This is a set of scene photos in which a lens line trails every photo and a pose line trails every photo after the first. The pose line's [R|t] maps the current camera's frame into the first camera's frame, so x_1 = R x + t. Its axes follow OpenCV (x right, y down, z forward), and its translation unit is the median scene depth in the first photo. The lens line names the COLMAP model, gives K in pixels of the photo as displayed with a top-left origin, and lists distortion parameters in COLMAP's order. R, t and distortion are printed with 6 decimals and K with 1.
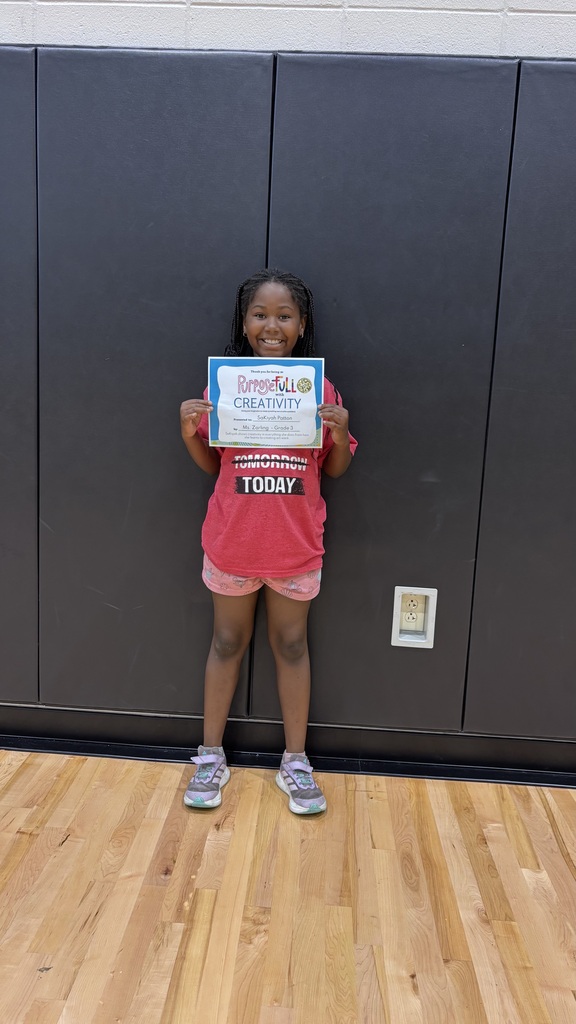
lens RADIAL K [[773.1, 0, 283.7], [0, 773.1, 512.7], [0, 0, 1]] dist [0.048513, -0.040669]
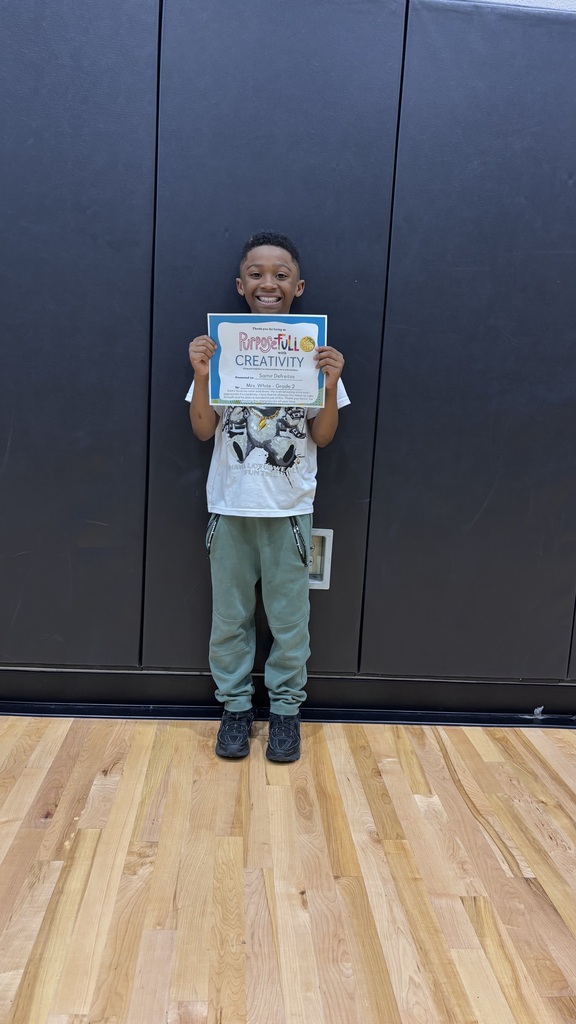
lens RADIAL K [[773.1, 0, 291.7], [0, 773.1, 512.1], [0, 0, 1]] dist [0.048513, -0.040669]
pose [[0.992298, -0.005388, 0.123755, 0.025139], [0.006212, 0.999961, -0.006278, 0.091506], [-0.123717, 0.006998, 0.992293, 0.024127]]
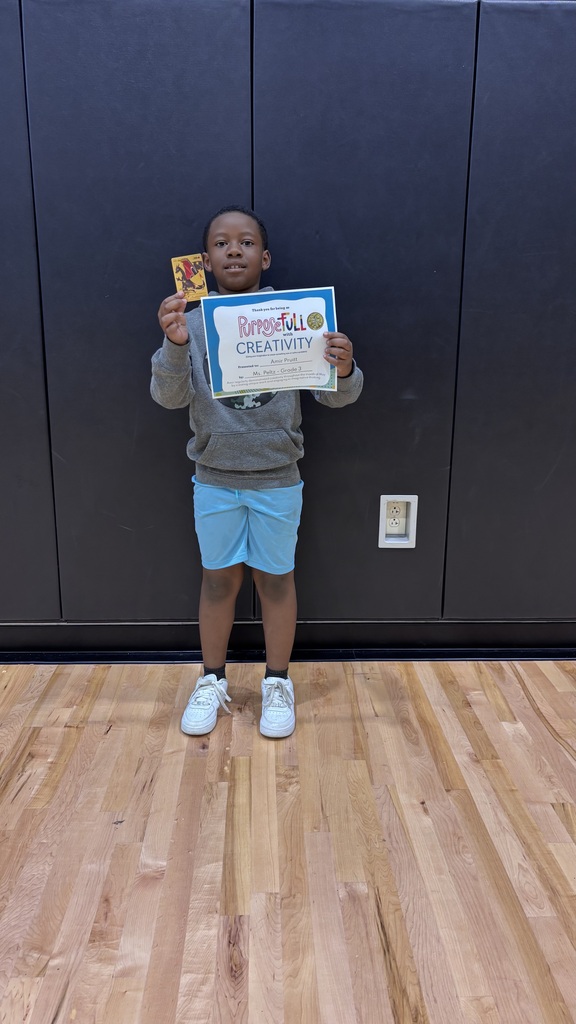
lens RADIAL K [[773.1, 0, 289.3], [0, 773.1, 514.4], [0, 0, 1]] dist [0.048513, -0.040669]
pose [[0.995825, -0.057680, 0.070749, -0.076116], [0.051302, 0.994721, 0.088872, 0.019177], [-0.075502, -0.084871, 0.993527, -0.113524]]
